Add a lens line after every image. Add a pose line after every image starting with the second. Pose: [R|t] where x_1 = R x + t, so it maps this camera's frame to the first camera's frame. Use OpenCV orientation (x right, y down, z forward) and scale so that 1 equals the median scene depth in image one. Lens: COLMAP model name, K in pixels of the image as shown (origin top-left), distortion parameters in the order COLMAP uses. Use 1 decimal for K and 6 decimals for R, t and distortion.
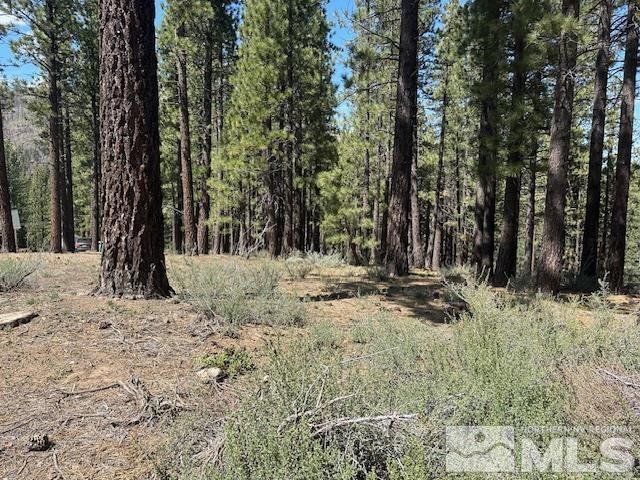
lens RADIAL K [[454.6, 0, 322.8], [0, 454.6, 242.7], [0, 0, 1]] dist [0.081607, -0.090679]
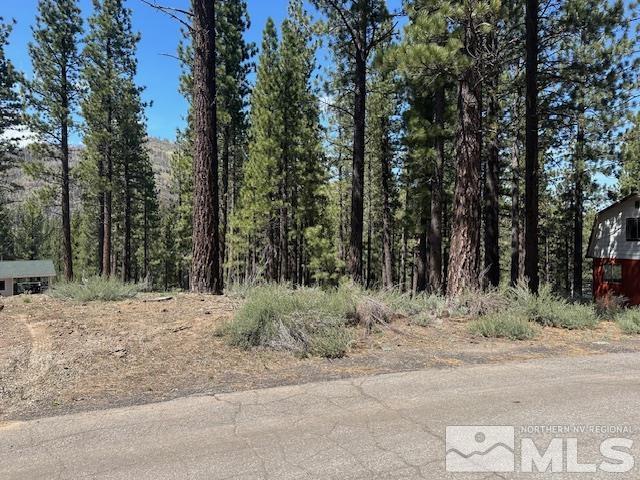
lens RADIAL K [[455.6, 0, 323.0], [0, 455.6, 237.7], [0, 0, 1]] dist [0.135795, -0.185204]
pose [[0.999928, -0.011416, -0.003636, 0.050327], [0.010923, 0.993321, -0.114869, 0.037548], [0.004923, 0.114821, 0.993374, -0.405720]]
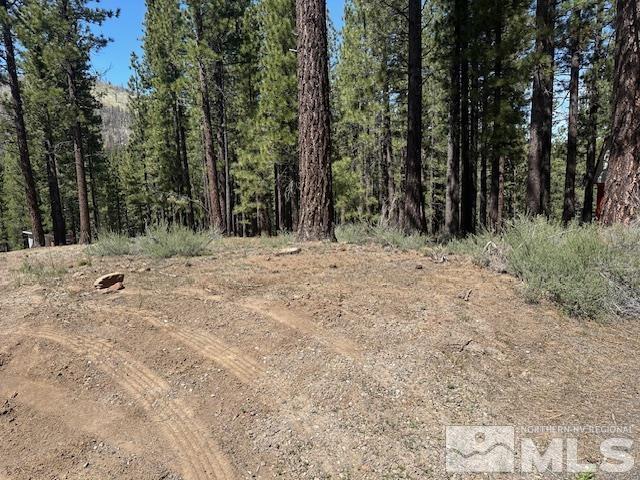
lens RADIAL K [[455.6, 0, 323.0], [0, 455.6, 237.7], [0, 0, 1]] dist [0.135795, -0.185204]
pose [[0.988616, -0.066303, 0.135065, -0.222229], [0.063853, 0.997708, 0.022400, 0.021997], [-0.136241, -0.013520, 0.990583, -0.228968]]
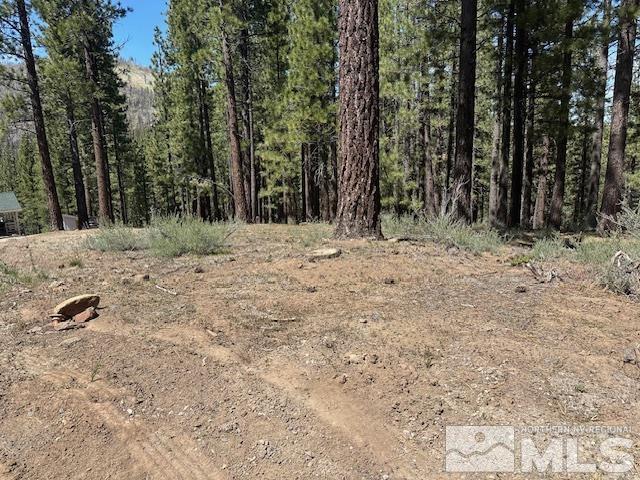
lens RADIAL K [[455.6, 0, 323.0], [0, 455.6, 237.7], [0, 0, 1]] dist [0.135795, -0.185204]
pose [[0.995282, -0.058118, 0.077692, -0.224599], [0.053742, 0.996911, 0.057268, 0.009342], [-0.080780, -0.052822, 0.995331, -0.113230]]
